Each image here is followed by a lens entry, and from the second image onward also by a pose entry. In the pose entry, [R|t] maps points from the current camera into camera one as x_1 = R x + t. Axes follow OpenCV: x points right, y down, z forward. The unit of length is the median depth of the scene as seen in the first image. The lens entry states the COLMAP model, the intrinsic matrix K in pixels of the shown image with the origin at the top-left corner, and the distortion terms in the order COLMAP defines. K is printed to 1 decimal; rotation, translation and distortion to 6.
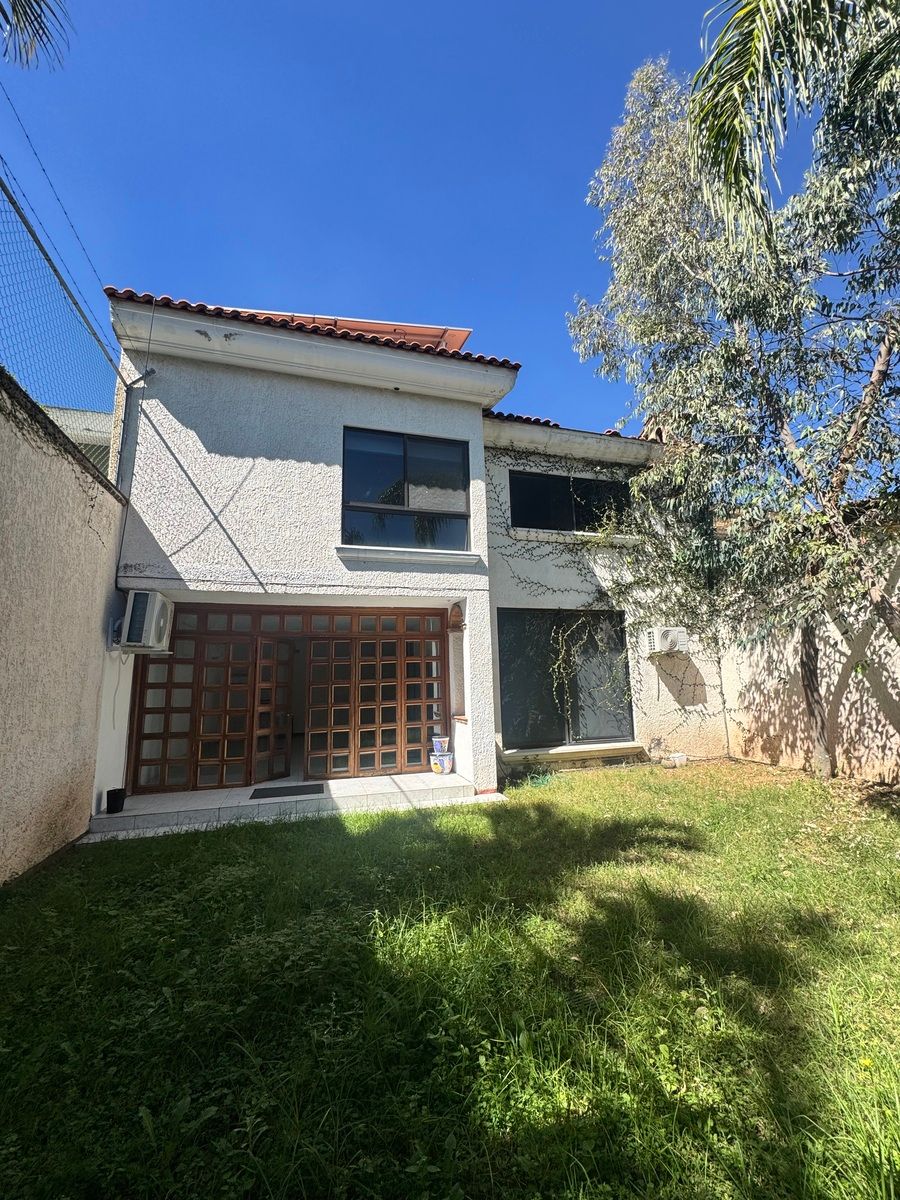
lens RADIAL K [[477.2, 0, 448.8], [0, 477.2, 595.7], [0, 0, 1]] dist [-0.004027, -0.001531]
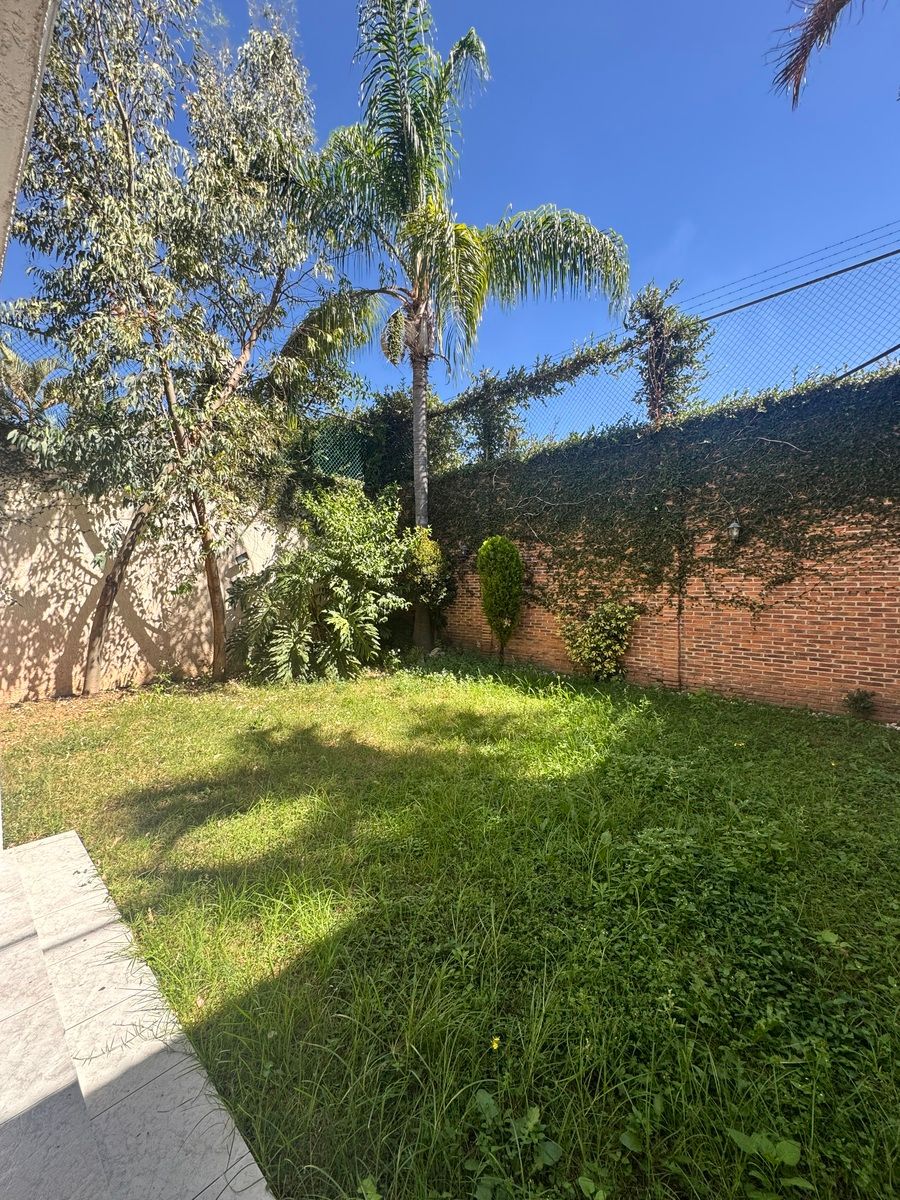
lens RADIAL K [[477.2, 0, 449.1], [0, 477.2, 598.0], [0, 0, 1]] dist [-0.004027, -0.001531]
pose [[-0.495146, 0.004228, 0.868799, -0.487714], [-0.126631, 0.988958, -0.076982, 0.160416], [-0.859532, -0.148134, -0.489143, 0.884760]]
